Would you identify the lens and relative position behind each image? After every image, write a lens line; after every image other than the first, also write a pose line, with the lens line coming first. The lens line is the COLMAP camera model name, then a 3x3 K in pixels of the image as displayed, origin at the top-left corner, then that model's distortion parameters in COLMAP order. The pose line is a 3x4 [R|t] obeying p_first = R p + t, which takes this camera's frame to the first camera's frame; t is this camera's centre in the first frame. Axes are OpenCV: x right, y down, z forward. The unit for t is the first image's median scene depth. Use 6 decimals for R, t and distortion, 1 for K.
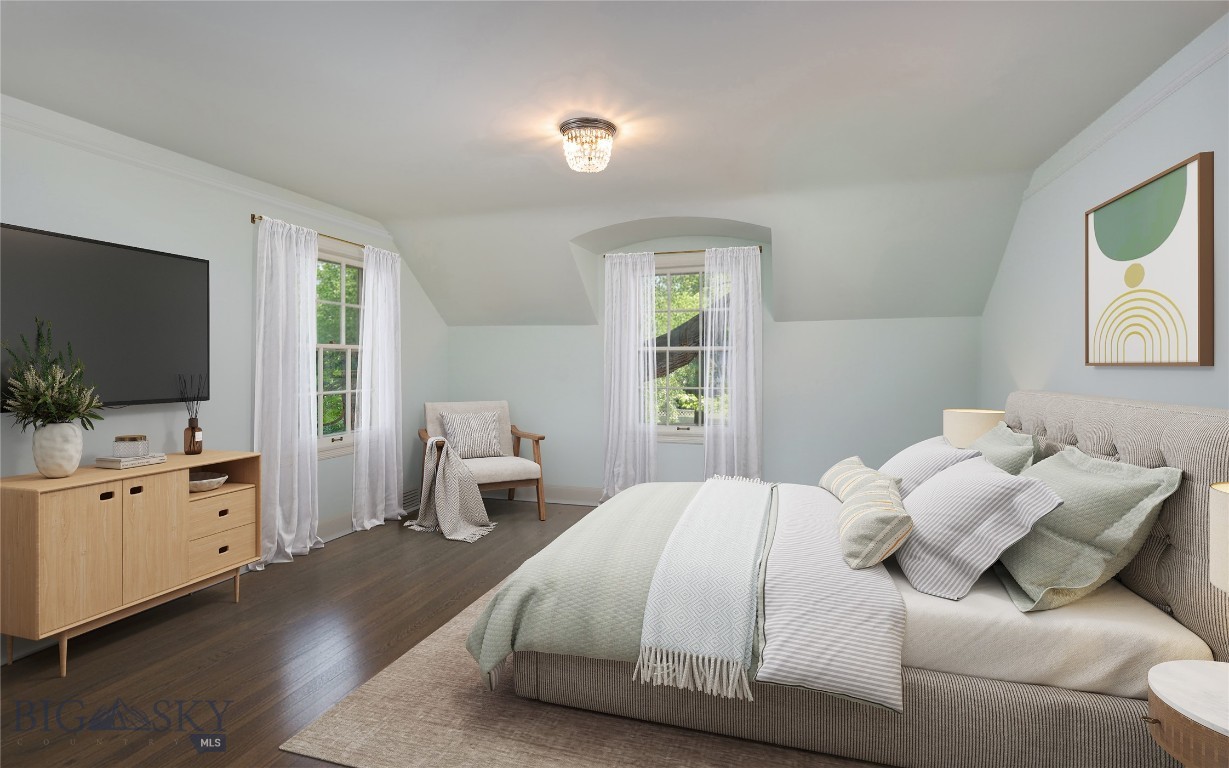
lens RADIAL K [[577.8, 0, 615.4], [0, 577.8, 363.4], [0, 0, 1]] dist [-0.035102, 0.000136]
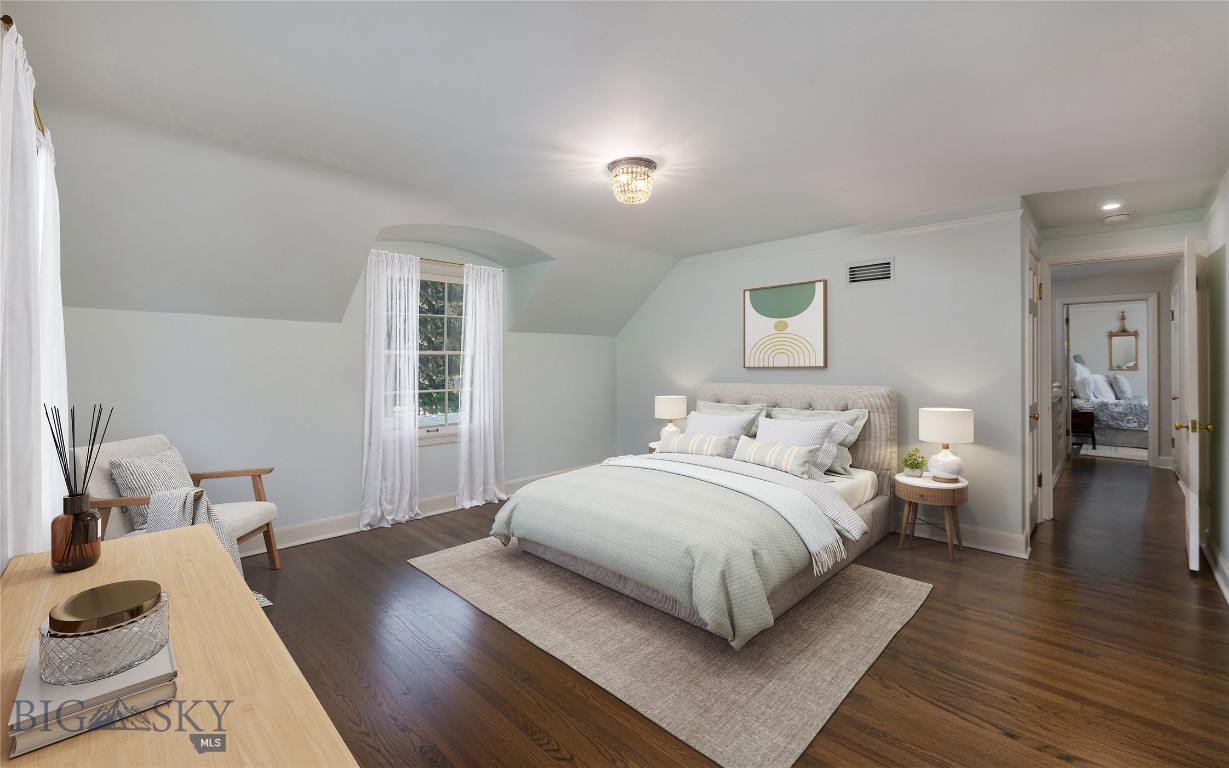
lens RADIAL K [[509.6, 0, 615.0], [0, 509.6, 365.2], [0, 0, 1]] dist [-0.001615, -0.000081]
pose [[0.471636, -0.009146, 0.881746, -1.013612], [-0.001661, 0.999935, 0.011260, -0.024496], [-0.881792, -0.006775, 0.471590, 0.582588]]
